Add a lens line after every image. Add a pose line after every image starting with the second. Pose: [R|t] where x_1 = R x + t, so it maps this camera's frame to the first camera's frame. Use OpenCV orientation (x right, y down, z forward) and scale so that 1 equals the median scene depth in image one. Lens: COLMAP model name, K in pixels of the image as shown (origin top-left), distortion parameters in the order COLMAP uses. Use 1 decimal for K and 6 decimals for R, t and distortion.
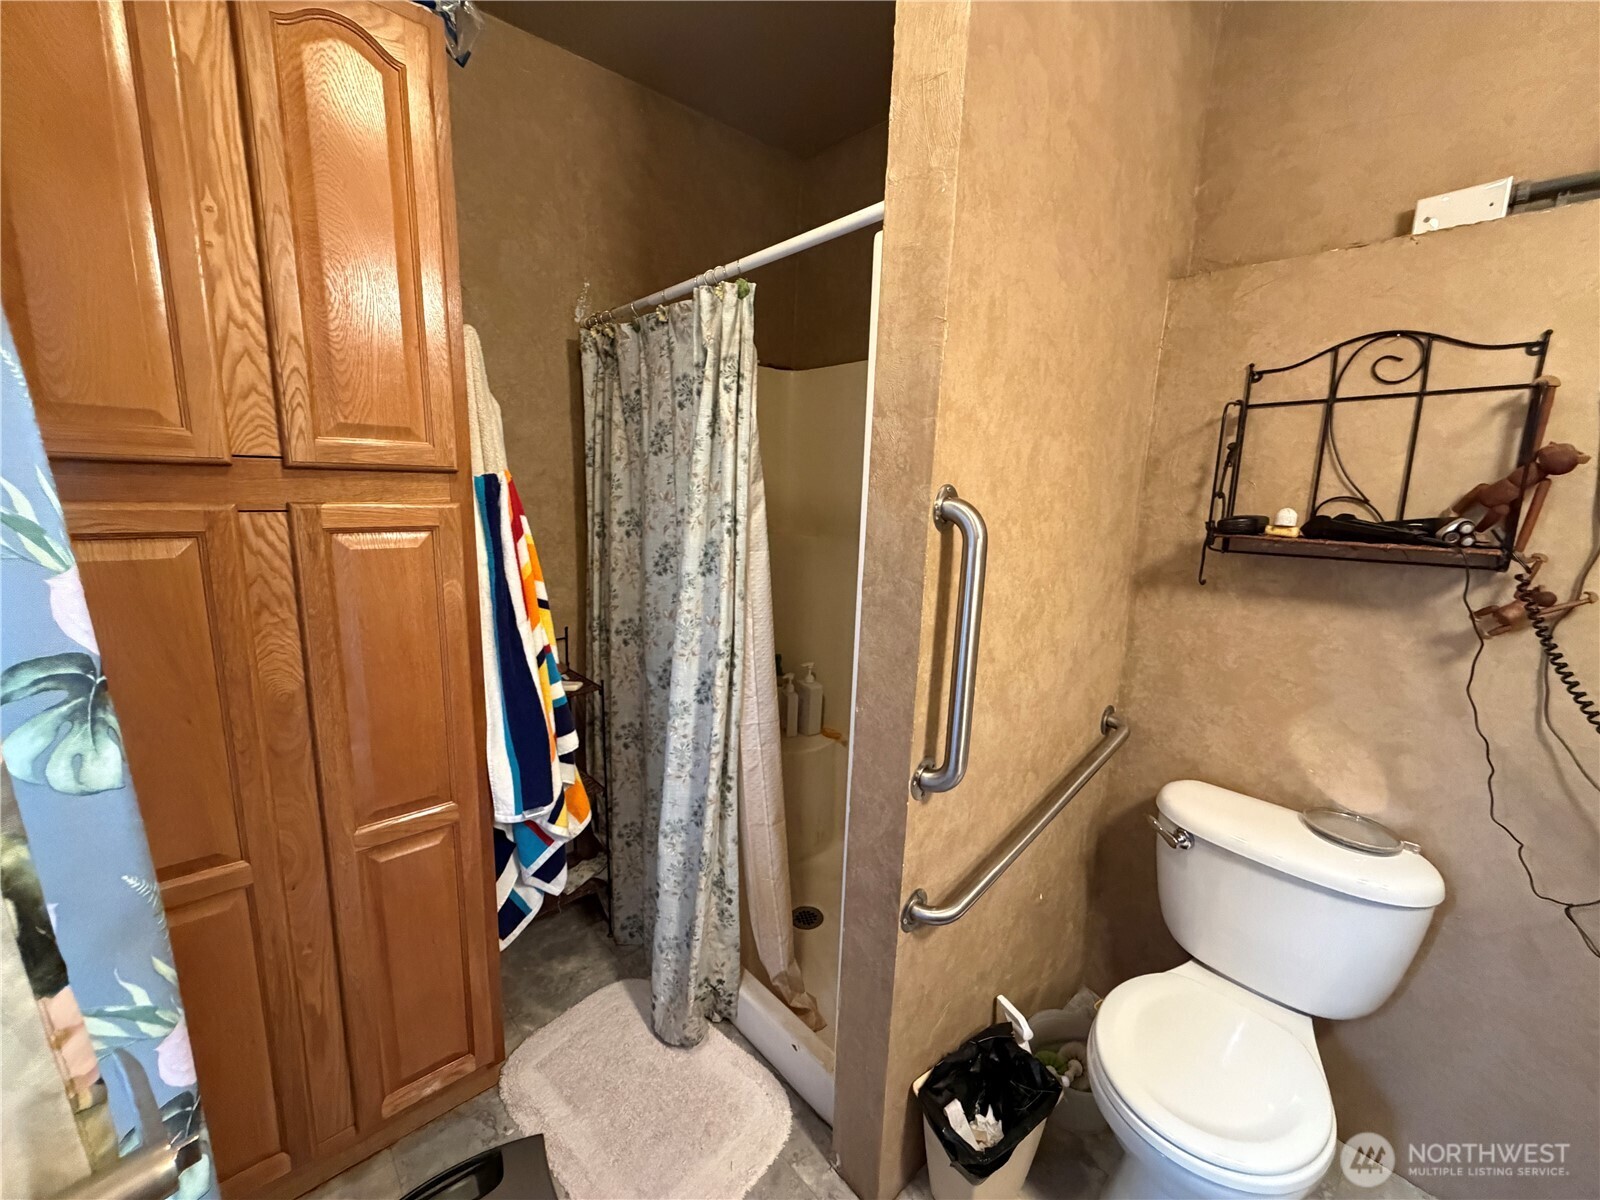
lens RADIAL K [[635.9, 0, 793.7], [0, 635.9, 594.2], [0, 0, 1]] dist [0.004135, 0.000110]
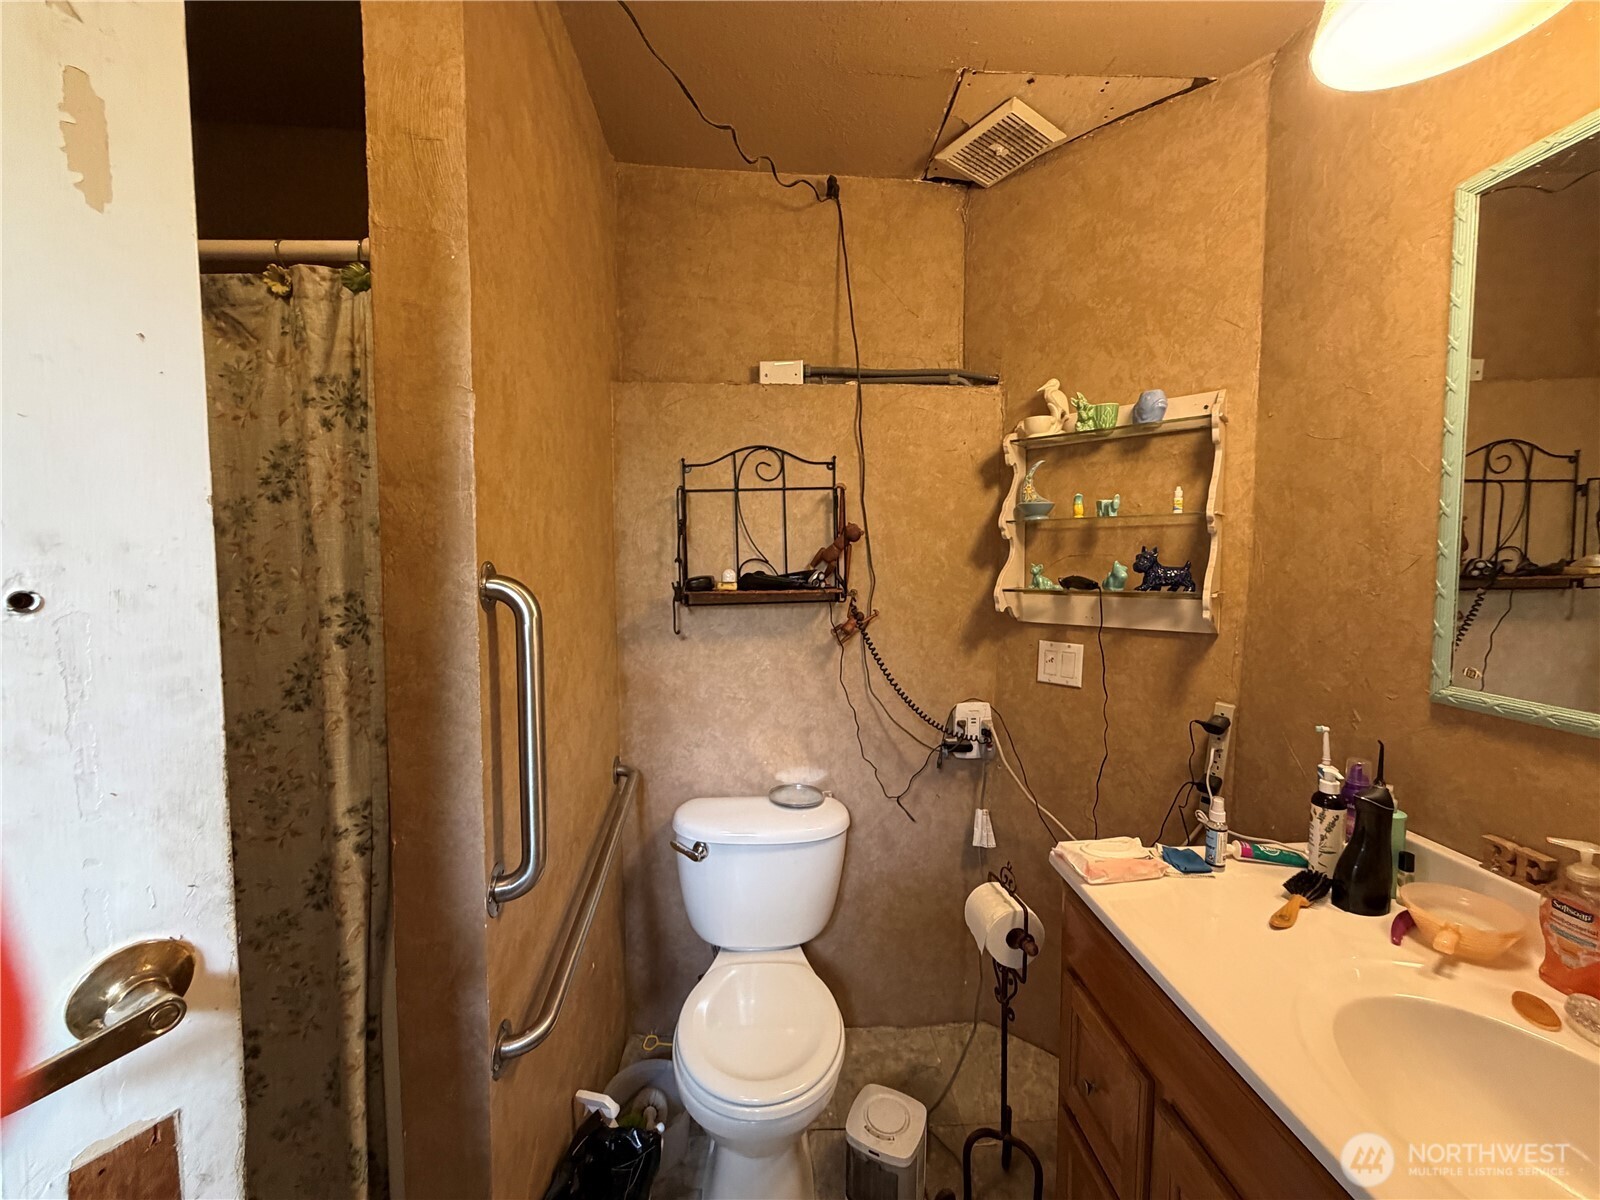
lens RADIAL K [[638.3, 0, 791.3], [0, 638.3, 596.5], [0, 0, 1]] dist [0.000755, 0.000116]
pose [[0.642989, -0.081010, 0.761579, -0.155616], [0.157021, 0.987211, -0.027559, -0.021905], [-0.749606, 0.137304, 0.647486, 0.056037]]
